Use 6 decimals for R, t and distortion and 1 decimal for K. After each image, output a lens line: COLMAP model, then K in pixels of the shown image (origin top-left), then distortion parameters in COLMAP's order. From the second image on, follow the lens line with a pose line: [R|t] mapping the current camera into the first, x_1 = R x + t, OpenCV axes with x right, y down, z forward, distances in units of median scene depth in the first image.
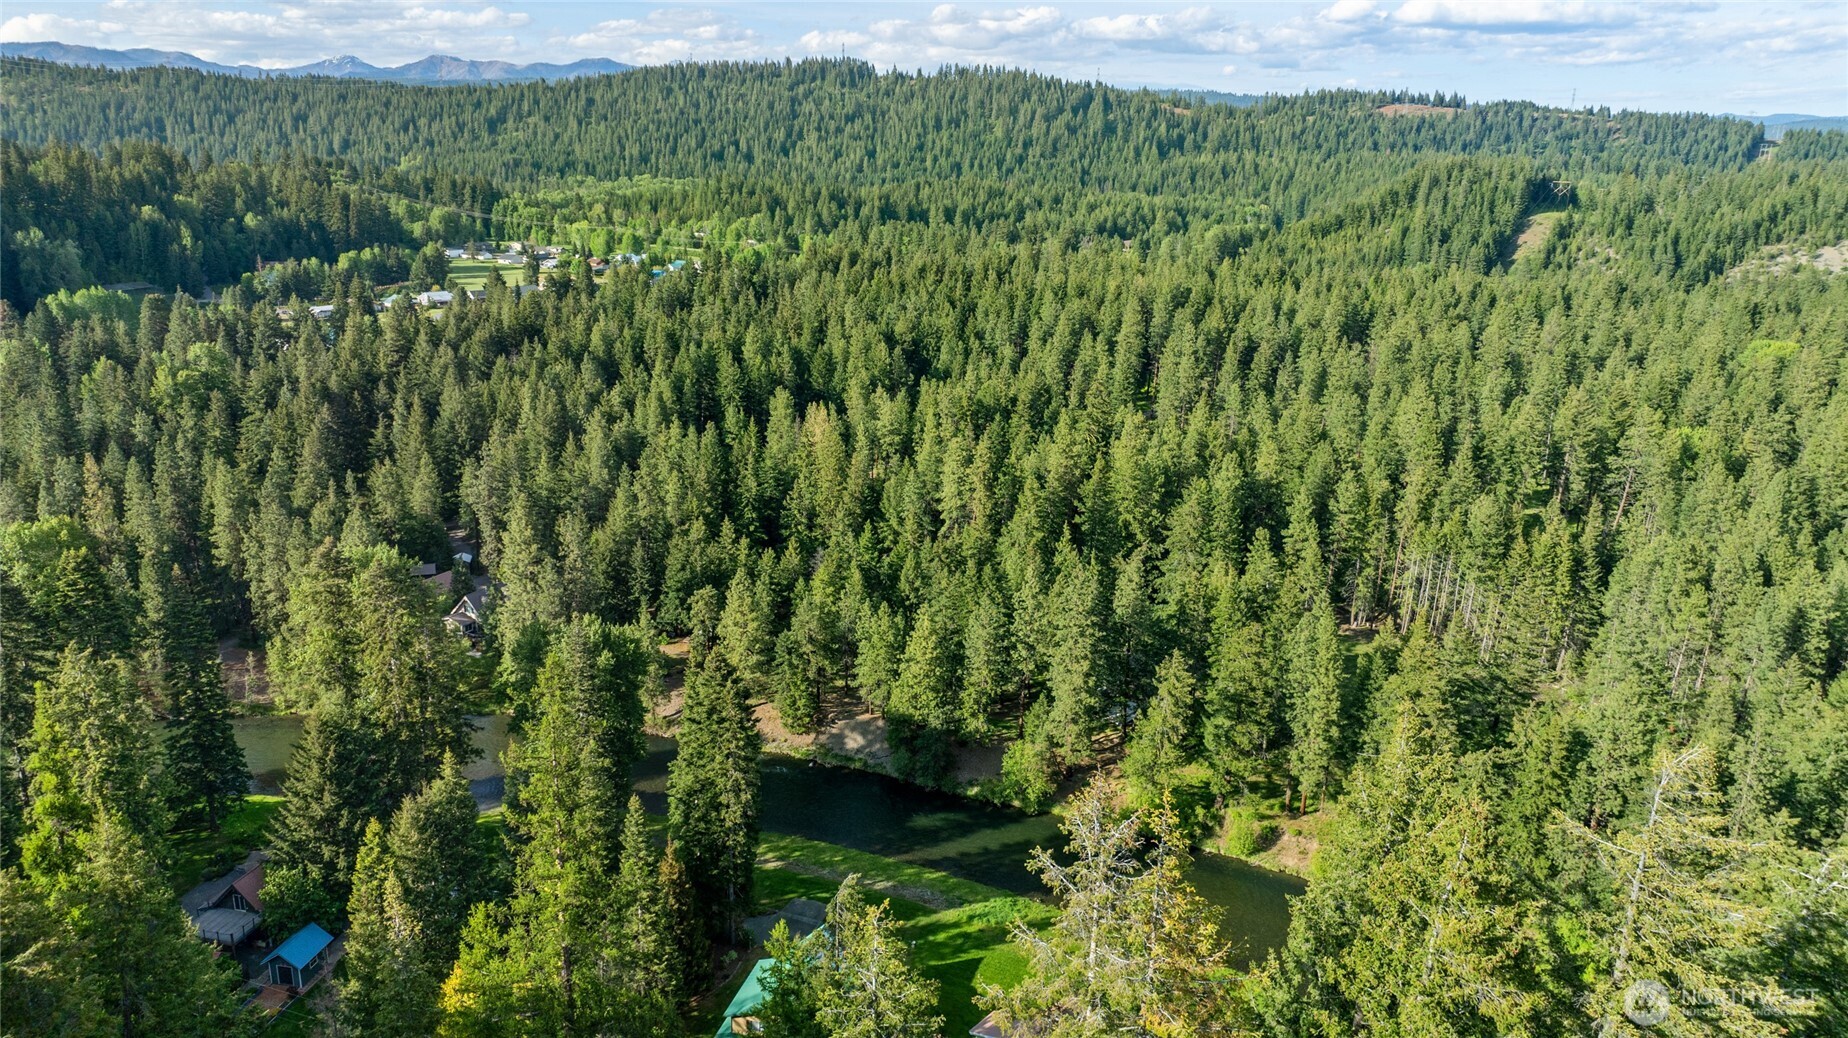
lens RADIAL K [[1300.9, 0, 929.2], [0, 1300.9, 522.3], [0, 0, 1]] dist [-0.014831, -0.008609]
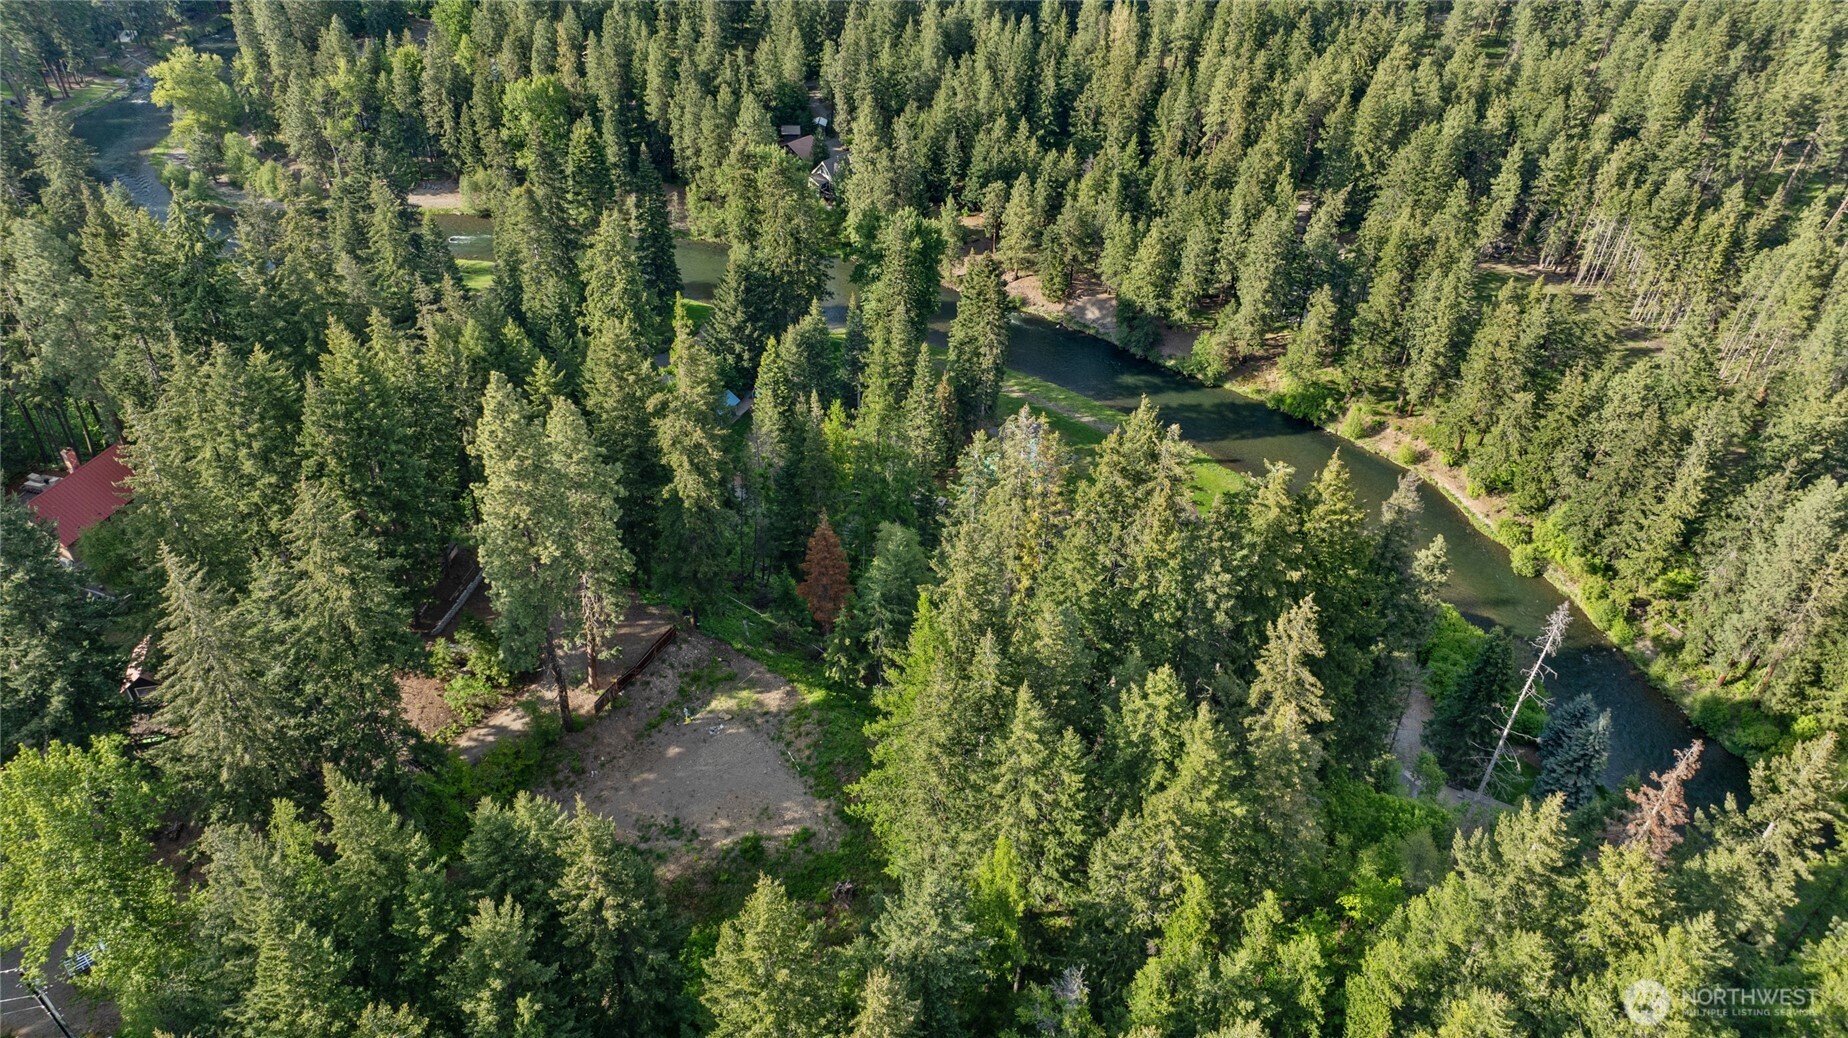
lens RADIAL K [[1300.9, 0, 929.2], [0, 1300.9, 522.3], [0, 0, 1]] dist [-0.014831, -0.008609]
pose [[0.963974, 0.167253, -0.206835, 0.071097], [-0.081954, 0.926506, 0.367248, -0.084496], [0.253057, -0.337066, 0.906834, -0.255525]]
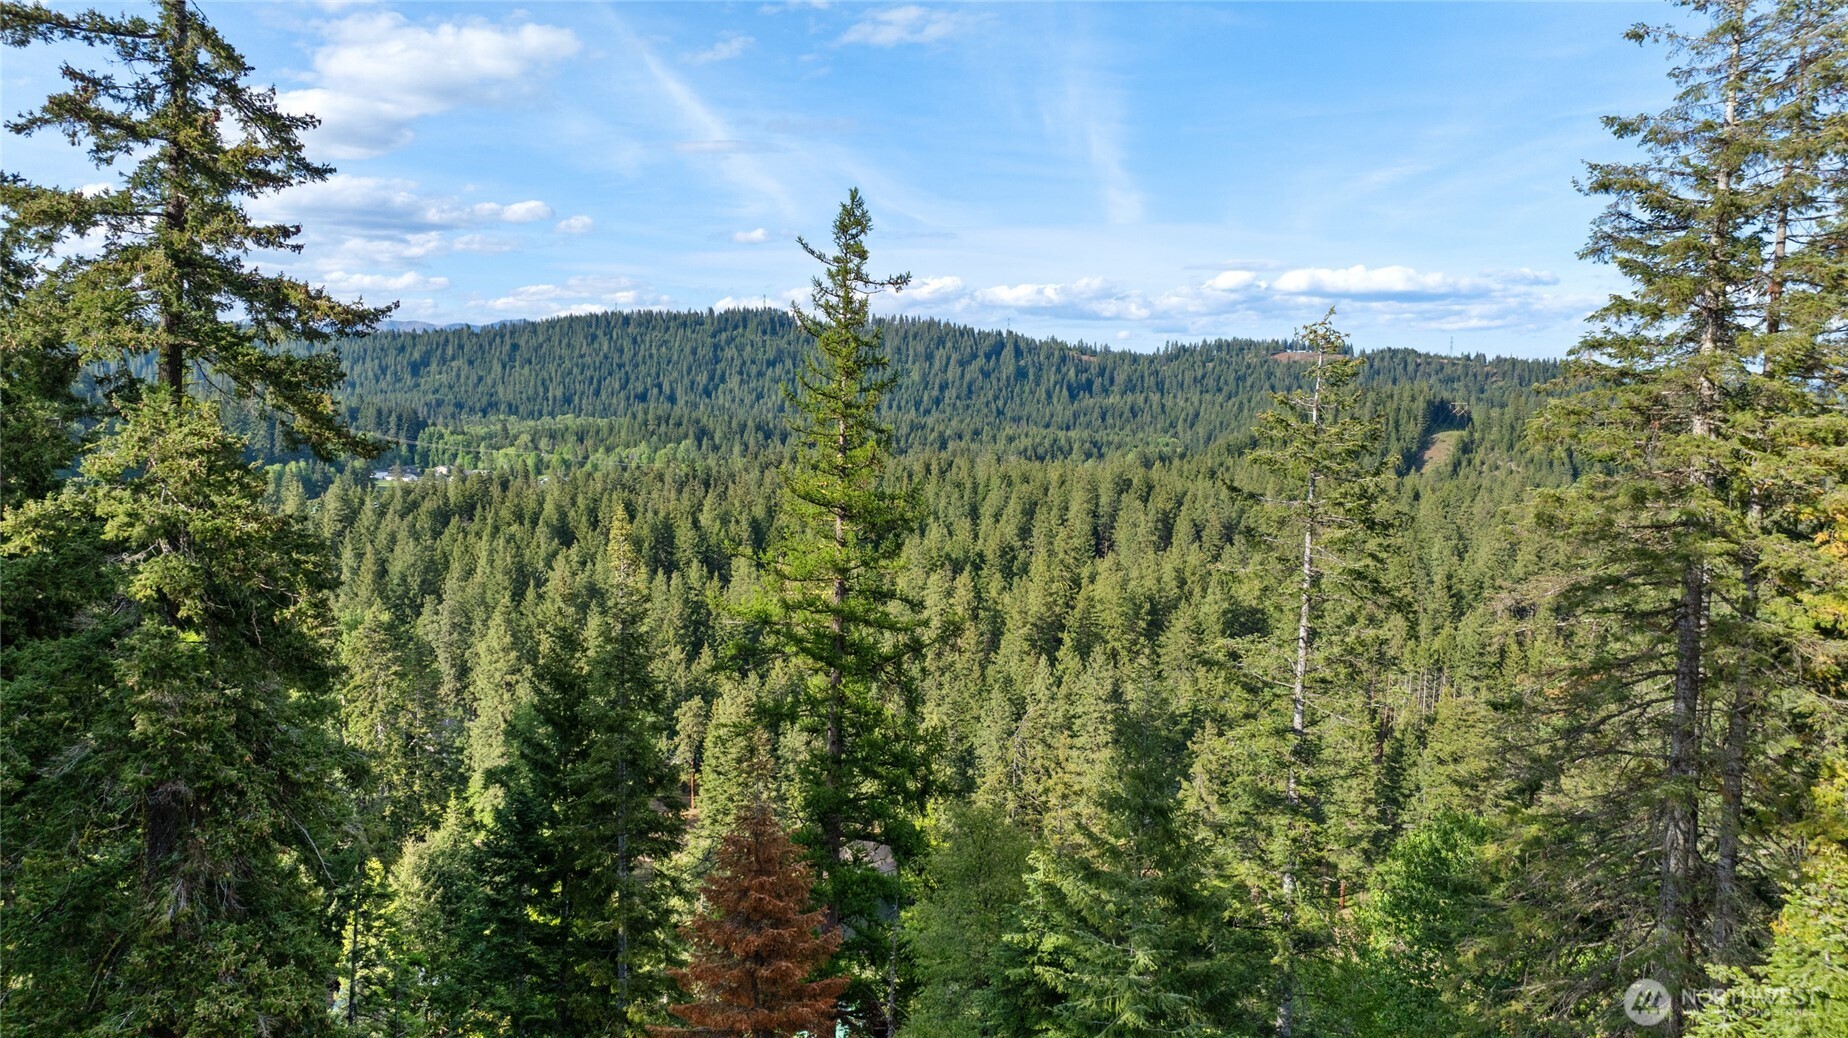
lens RADIAL K [[1300.9, 0, 929.2], [0, 1300.9, 522.3], [0, 0, 1]] dist [-0.014831, -0.008609]
pose [[0.997627, -0.004153, 0.068723, -0.051257], [0.017186, 0.981601, -0.190170, 0.083734], [-0.066669, 0.190900, 0.979343, 0.028561]]
